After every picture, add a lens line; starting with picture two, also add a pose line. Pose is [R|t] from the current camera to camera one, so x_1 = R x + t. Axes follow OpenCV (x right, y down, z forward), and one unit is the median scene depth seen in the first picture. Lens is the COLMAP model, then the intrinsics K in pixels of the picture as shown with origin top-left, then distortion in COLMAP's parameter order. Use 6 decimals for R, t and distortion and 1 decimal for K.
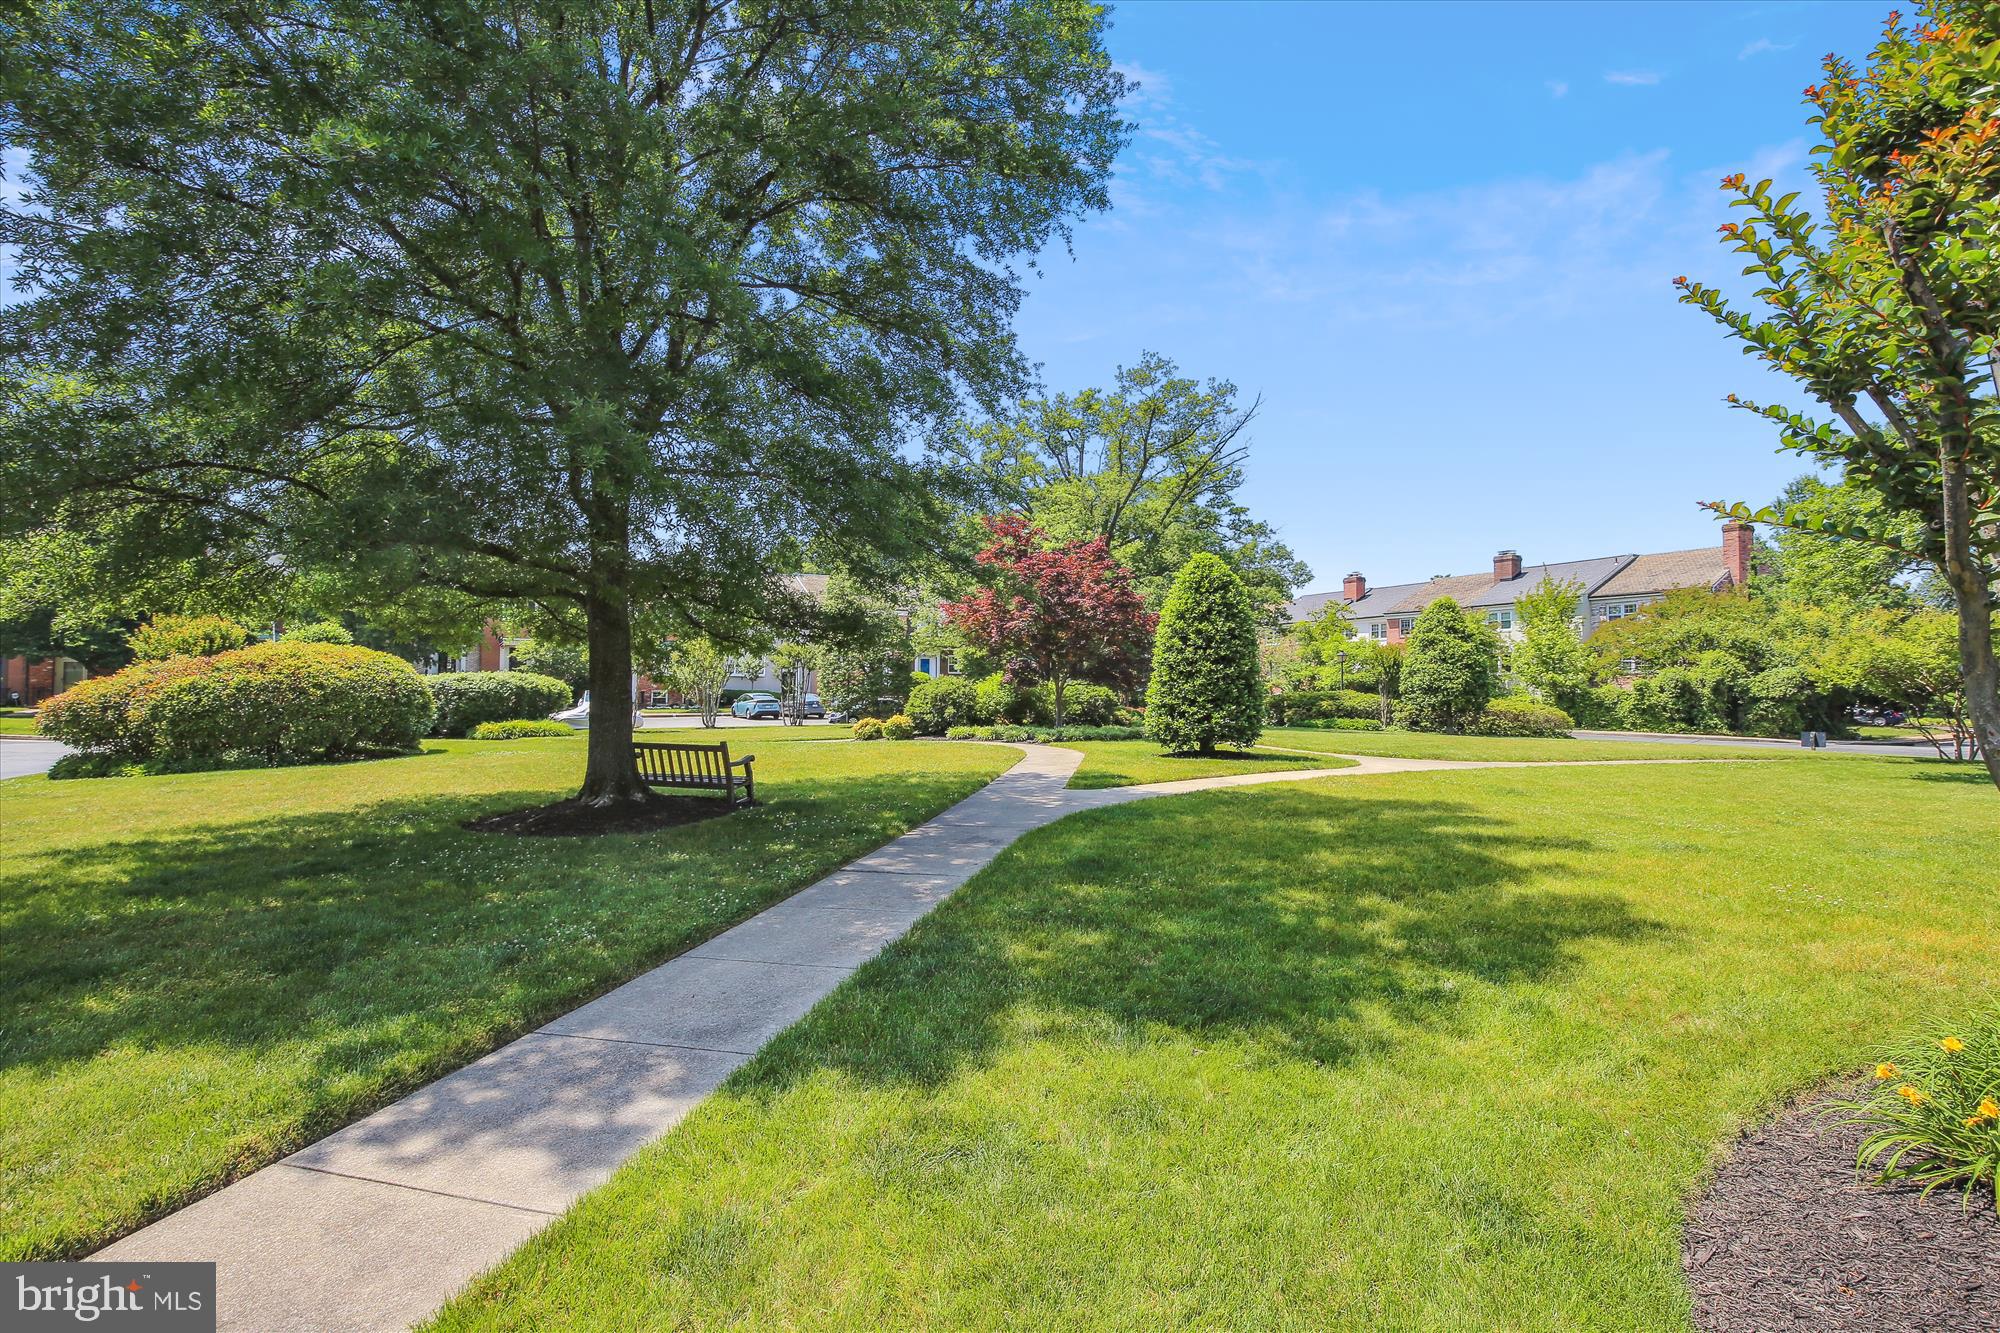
lens RADIAL K [[920.2, 0, 999.4], [0, 920.2, 624.2], [0, 0, 1]] dist [-0.020501, -0.000009]
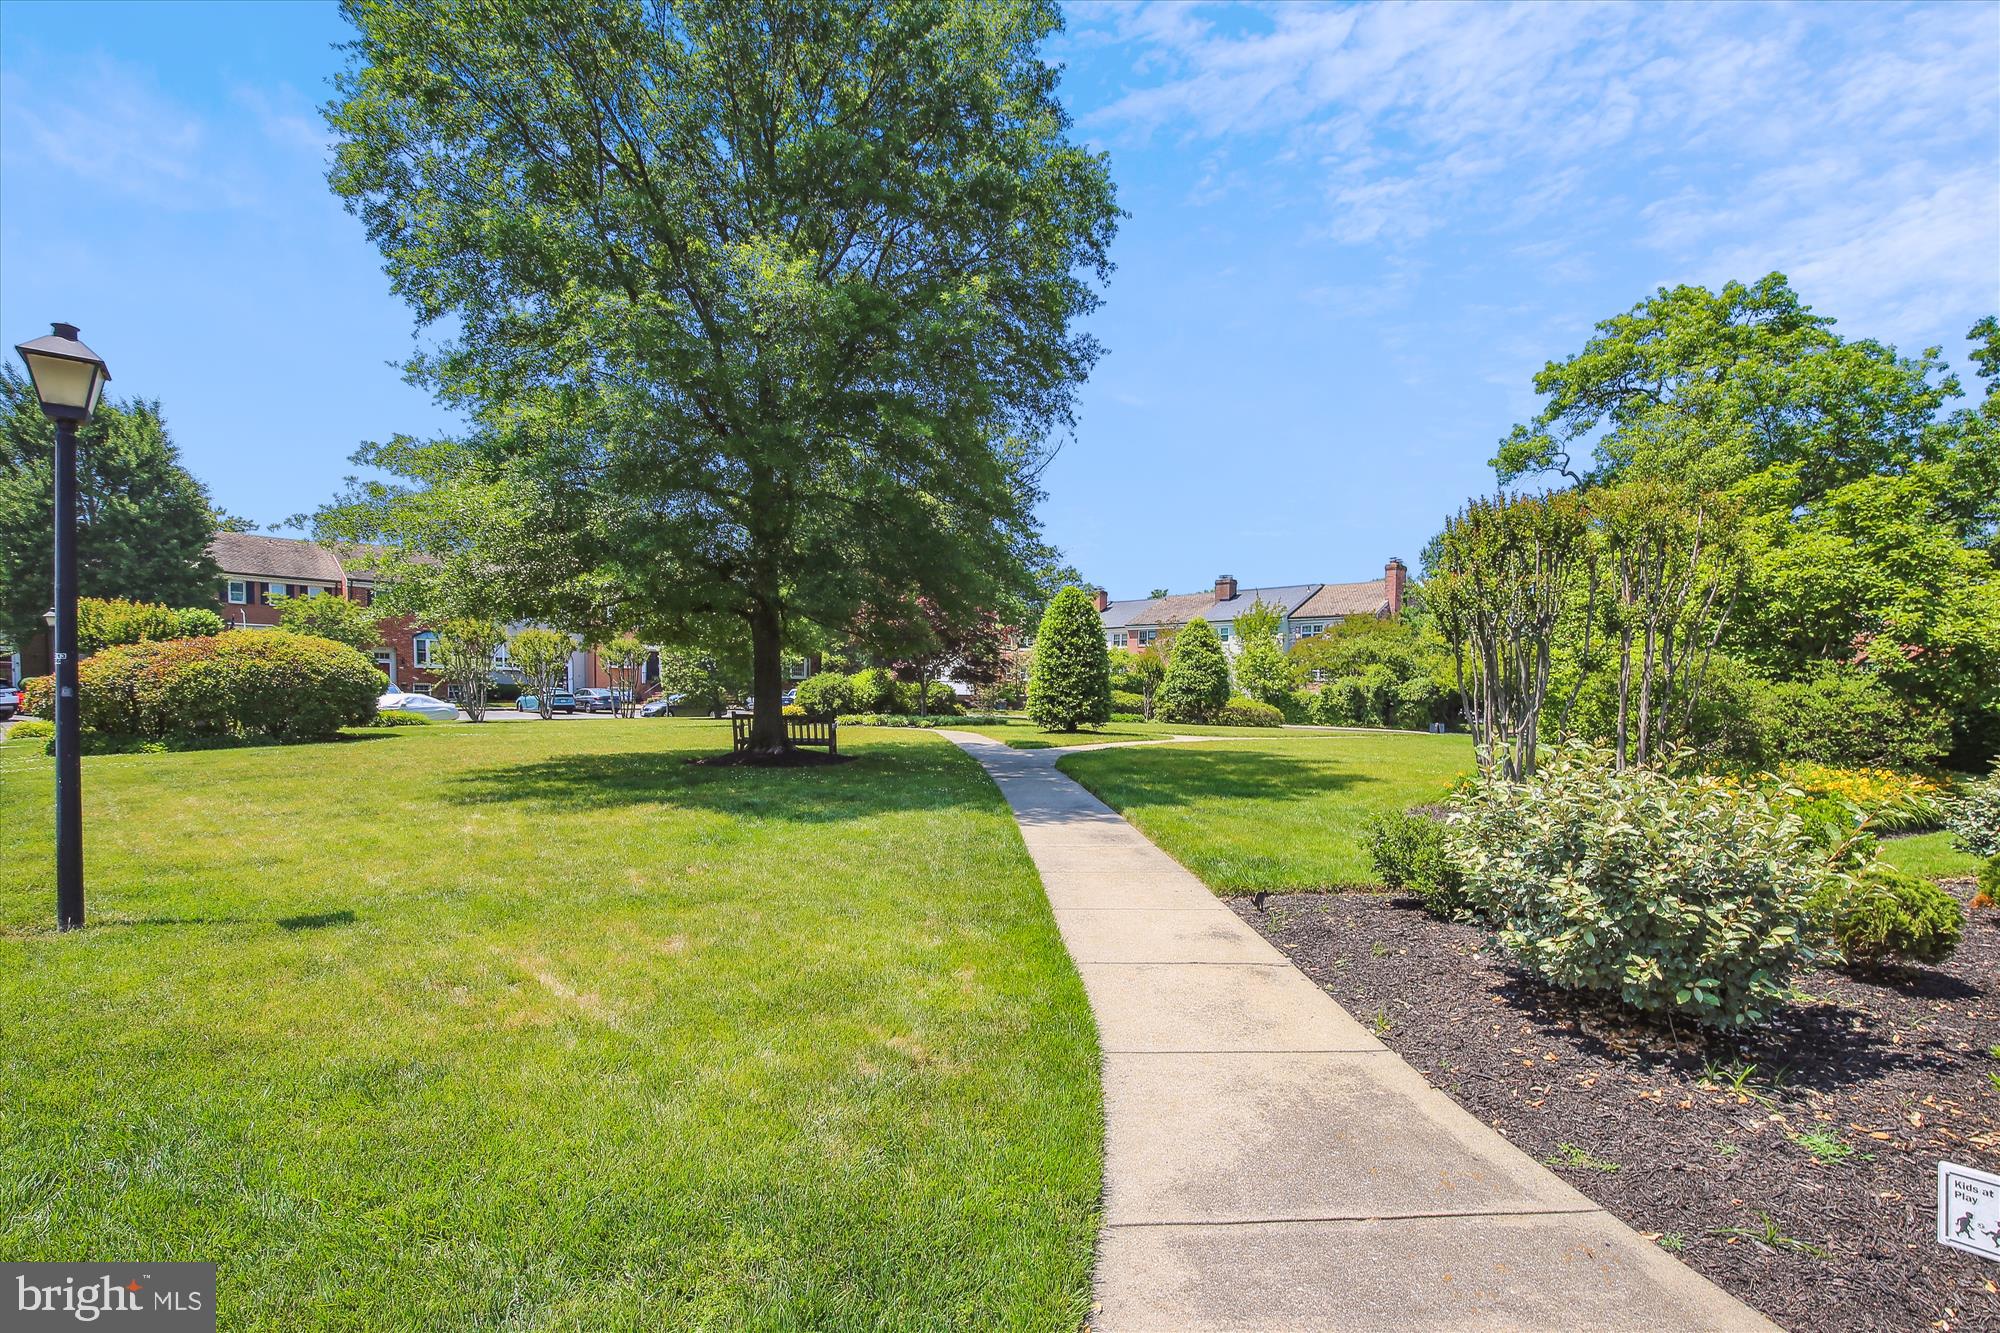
lens RADIAL K [[934.9, 0, 1000.0], [0, 934.9, 666.5], [0, 0, 1]] dist [-0.024617, 0.000613]
pose [[0.958437, 0.019155, 0.284662, -0.136347], [-0.032018, 0.998662, 0.040601, -0.005644], [-0.283504, -0.048028, 0.957768, -0.154842]]
